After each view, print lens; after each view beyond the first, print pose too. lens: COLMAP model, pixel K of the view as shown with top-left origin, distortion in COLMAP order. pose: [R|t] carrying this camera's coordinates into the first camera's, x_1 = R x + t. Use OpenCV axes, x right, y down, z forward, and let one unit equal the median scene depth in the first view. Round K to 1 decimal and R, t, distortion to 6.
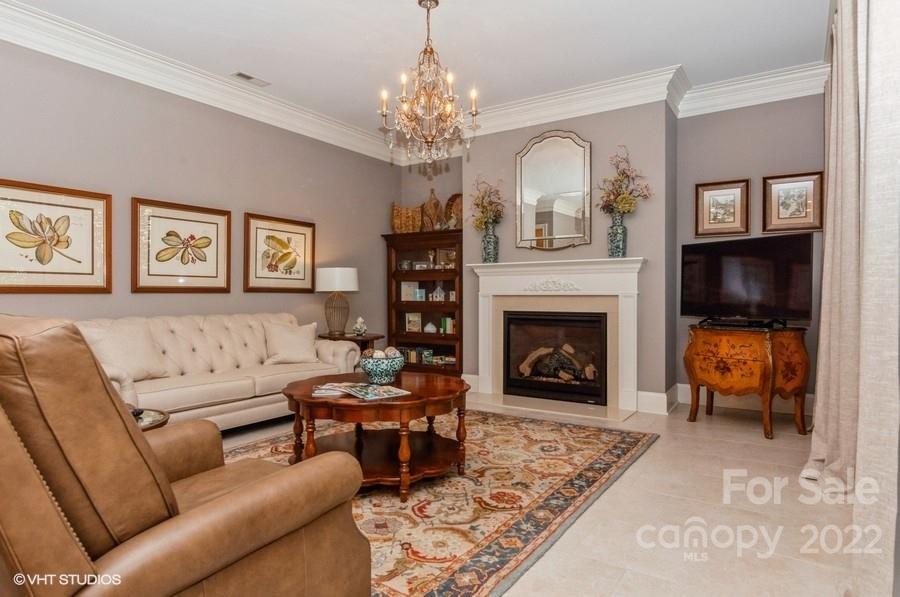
lens RADIAL K [[525.1, 0, 450.0], [0, 525.1, 298.5], [0, 0, 1]] dist [-0.012999, -0.001544]
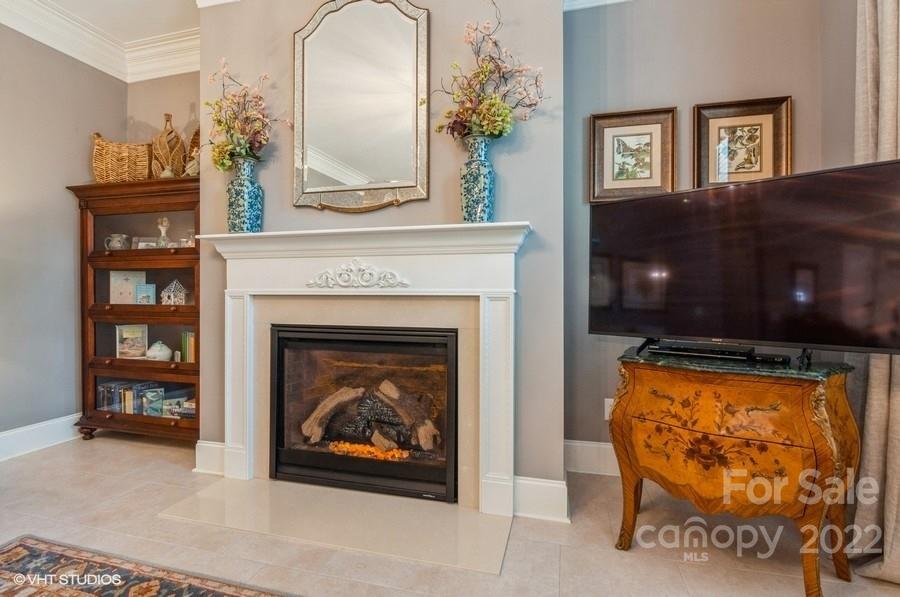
lens RADIAL K [[441.6, 0, 446.9], [0, 441.6, 287.7], [0, 0, 1]] dist [-0.013954, -0.001235]
pose [[0.951521, 0.004757, 0.307547, 0.142424], [0.000381, 0.999861, -0.016644, -0.006621], [-0.307584, 0.015954, 0.951387, 0.544313]]
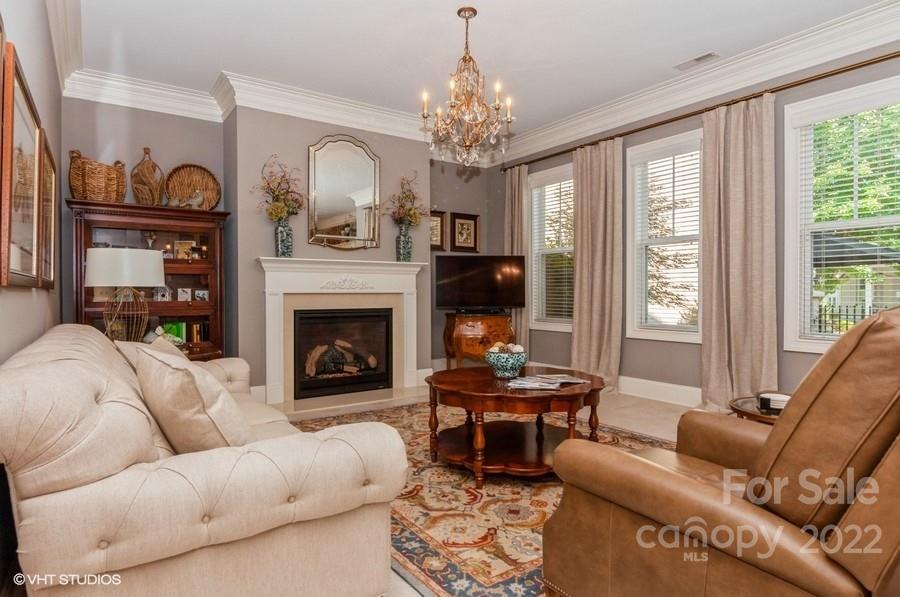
lens RADIAL K [[502.2, 0, 450.0], [0, 502.2, 298.5], [0, 0, 1]] dist [-0.000417, -0.000208]
pose [[0.372476, -0.010998, 0.927977, -0.654177], [0.009765, 0.999921, 0.007931, -0.001599], [-0.927990, 0.006108, 0.372554, 0.436886]]
